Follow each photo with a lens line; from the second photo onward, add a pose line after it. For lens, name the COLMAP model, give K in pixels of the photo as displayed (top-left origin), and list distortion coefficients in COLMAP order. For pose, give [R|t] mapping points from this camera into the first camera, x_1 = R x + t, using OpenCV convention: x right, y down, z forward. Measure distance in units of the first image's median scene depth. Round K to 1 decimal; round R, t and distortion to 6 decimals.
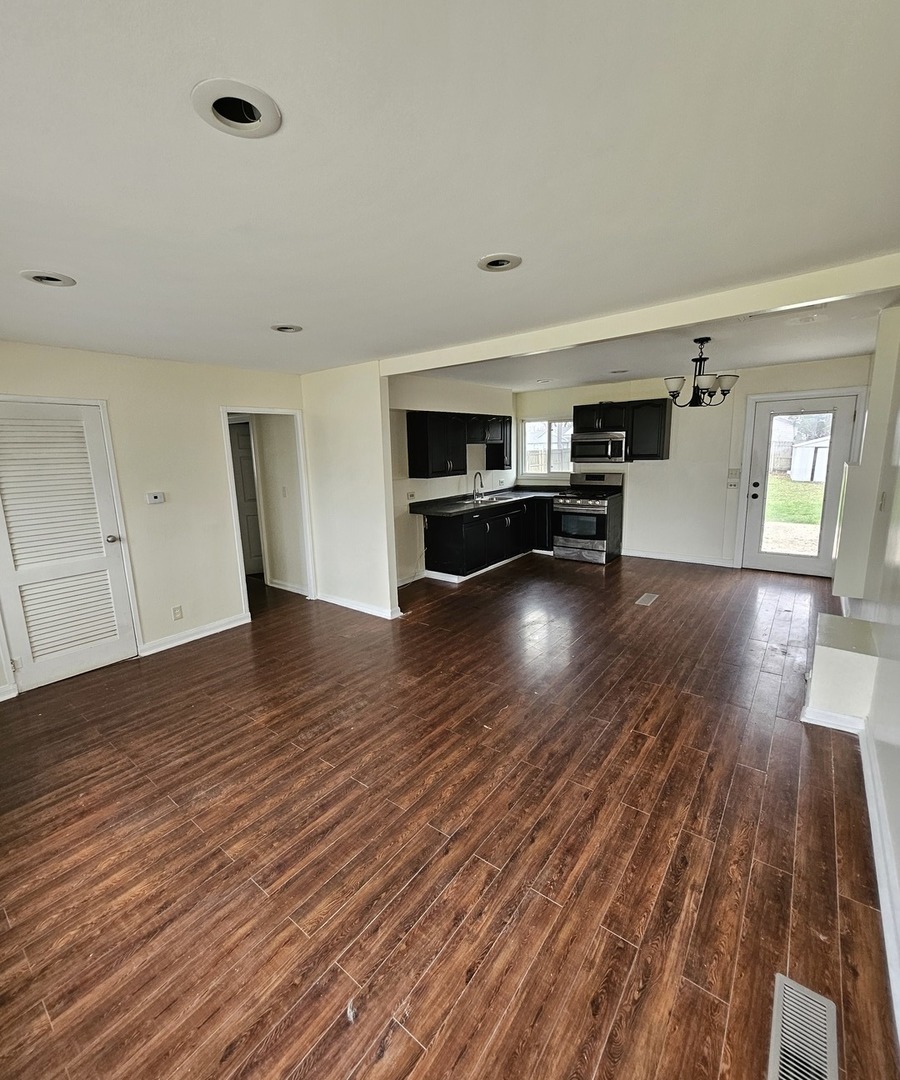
lens RADIAL K [[468.9, 0, 443.0], [0, 468.9, 534.1], [0, 0, 1]] dist [-0.000580, 0.000007]
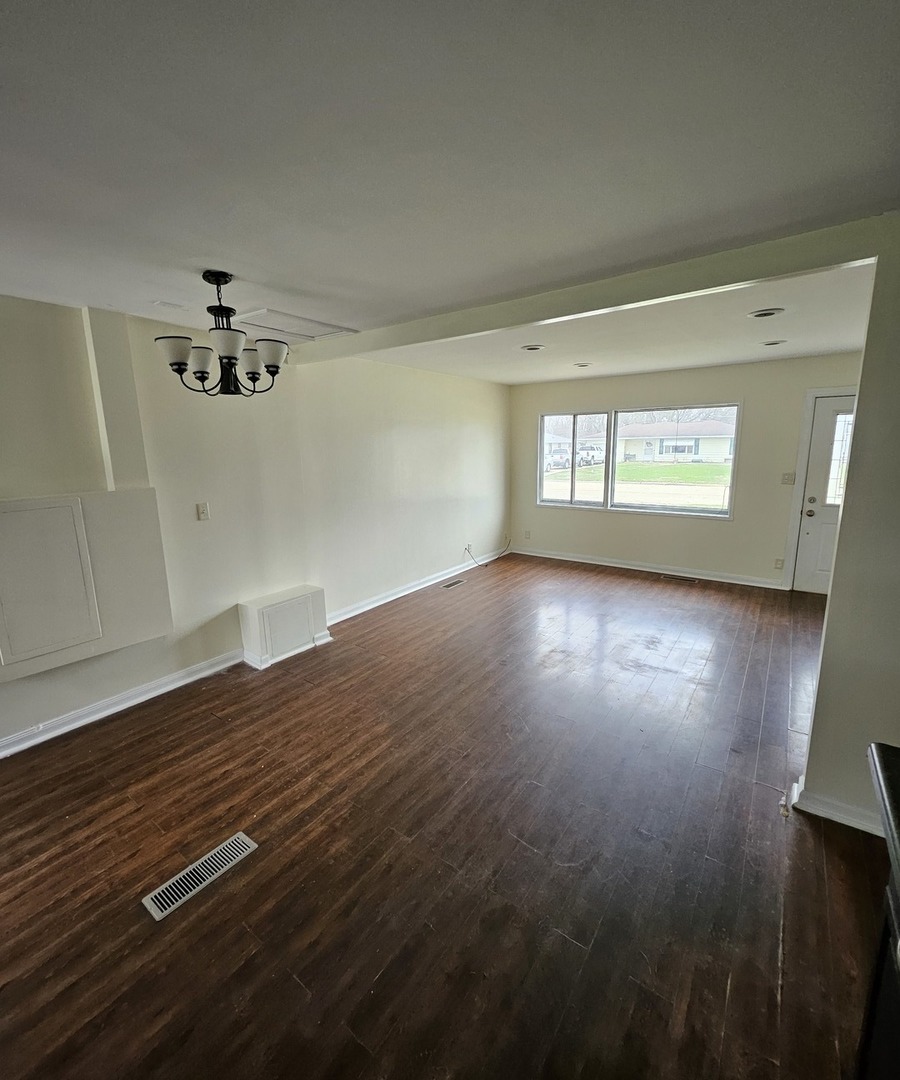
lens RADIAL K [[468.9, 0, 443.0], [0, 468.9, 534.1], [0, 0, 1]] dist [-0.000580, 0.000007]
pose [[-0.998169, 0.057560, -0.018575, 0.328439], [0.047075, 0.932177, 0.358928, -0.334460], [0.037975, 0.357397, -0.933180, 1.764395]]
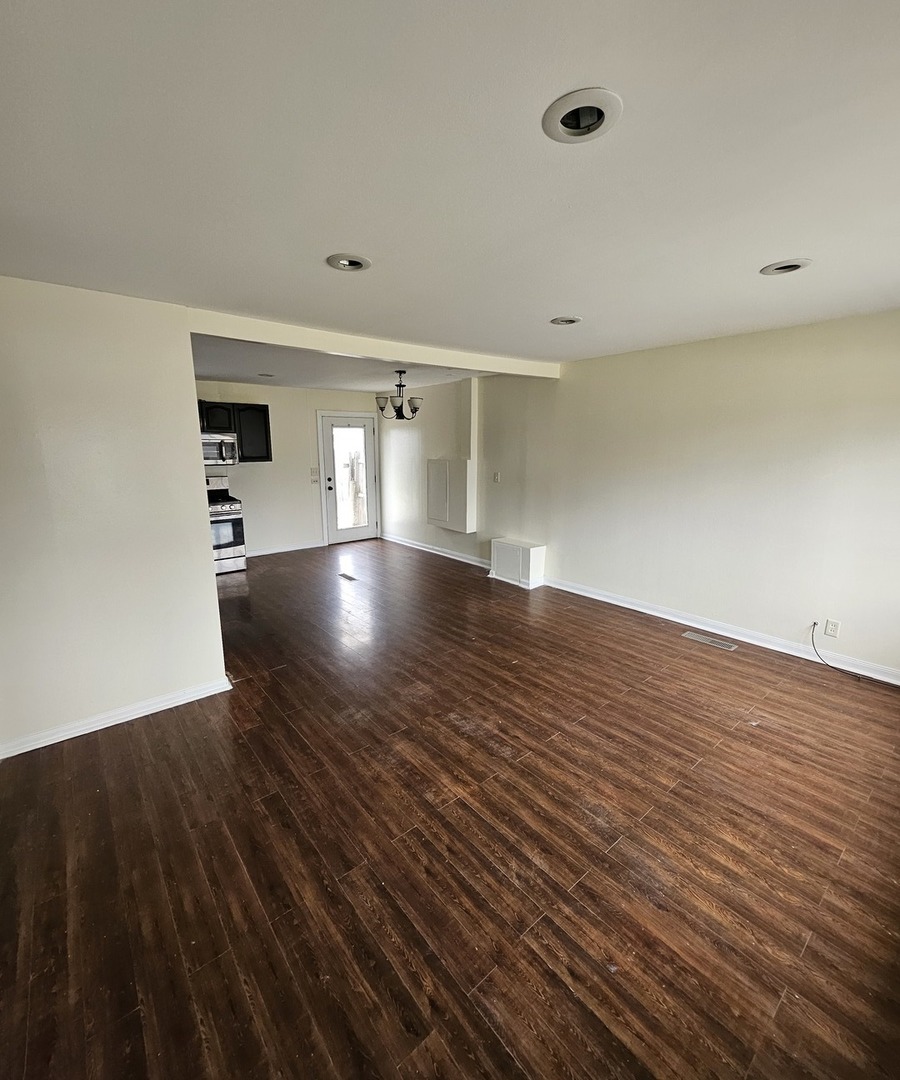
lens RADIAL K [[468.9, 0, 443.0], [0, 468.9, 534.1], [0, 0, 1]] dist [-0.000580, 0.000007]
pose [[0.220635, -0.156160, 0.962774, -0.887033], [0.172642, 0.977766, 0.119028, -0.092756], [-0.959956, 0.139953, 0.242689, 0.648514]]
